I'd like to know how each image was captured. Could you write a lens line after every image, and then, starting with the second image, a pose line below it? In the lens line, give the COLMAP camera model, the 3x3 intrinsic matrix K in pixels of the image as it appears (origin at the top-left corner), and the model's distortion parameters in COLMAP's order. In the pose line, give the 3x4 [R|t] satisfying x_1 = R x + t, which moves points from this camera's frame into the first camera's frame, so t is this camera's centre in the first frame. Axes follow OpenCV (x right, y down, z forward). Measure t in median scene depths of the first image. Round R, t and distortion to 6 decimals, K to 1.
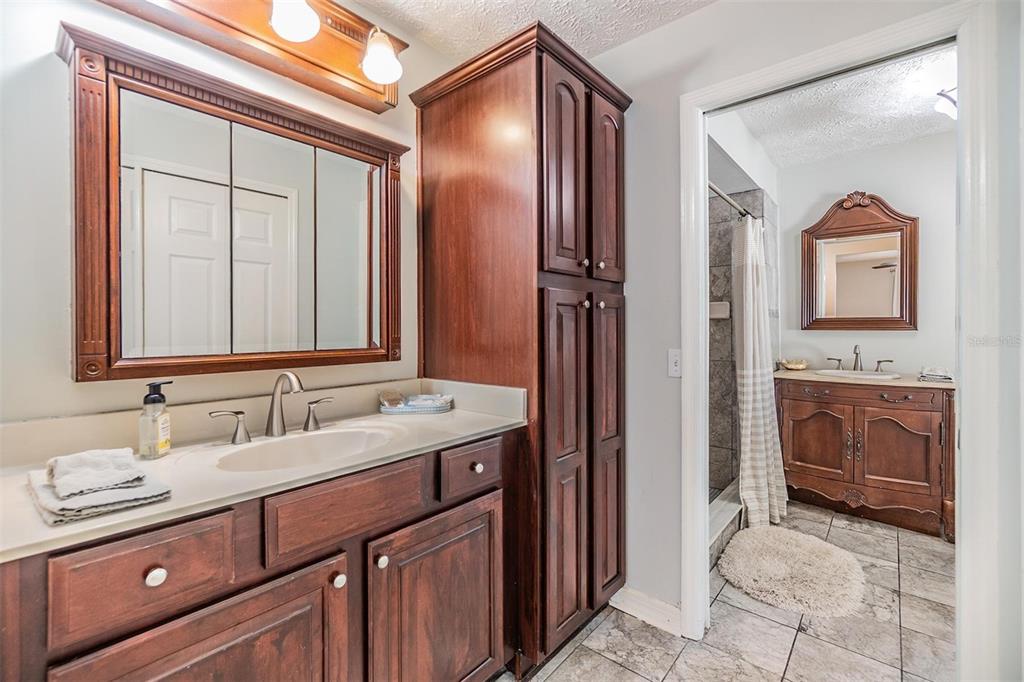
lens RADIAL K [[447.0, 0, 508.8], [0, 447.0, 330.4], [0, 0, 1]] dist [-0.002001, -0.000281]
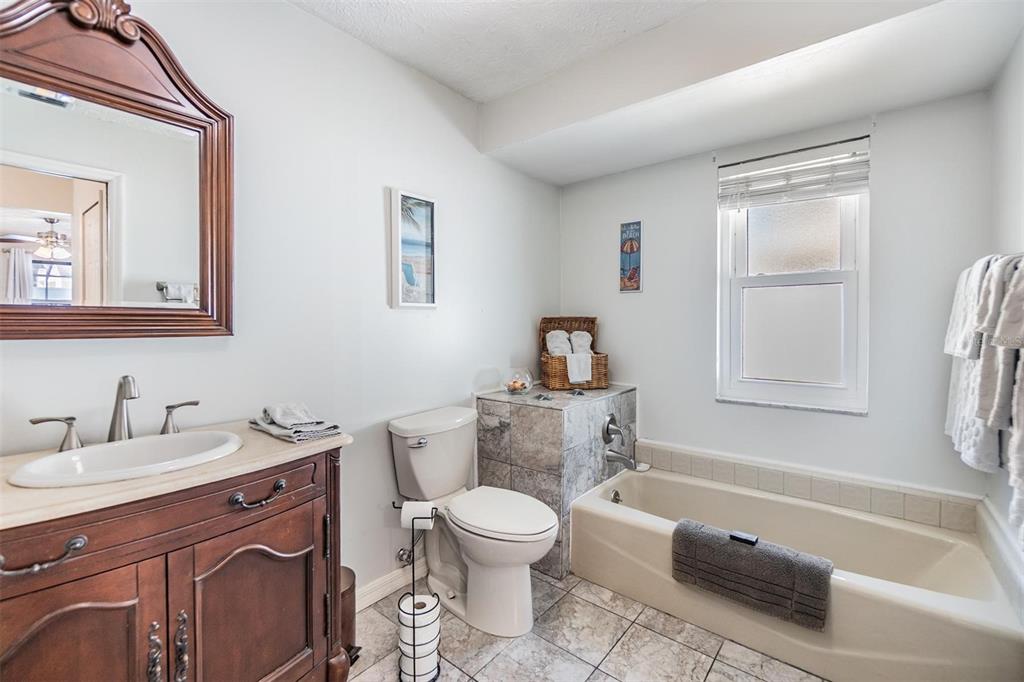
lens RADIAL K [[447.0, 0, 508.8], [0, 447.0, 330.4], [0, 0, 1]] dist [-0.002001, -0.000281]
pose [[-0.032935, -0.008175, 0.999424, 0.381267], [0.004333, 0.999956, 0.008322, -0.008446], [-0.999448, 0.004605, -0.032898, 0.683038]]
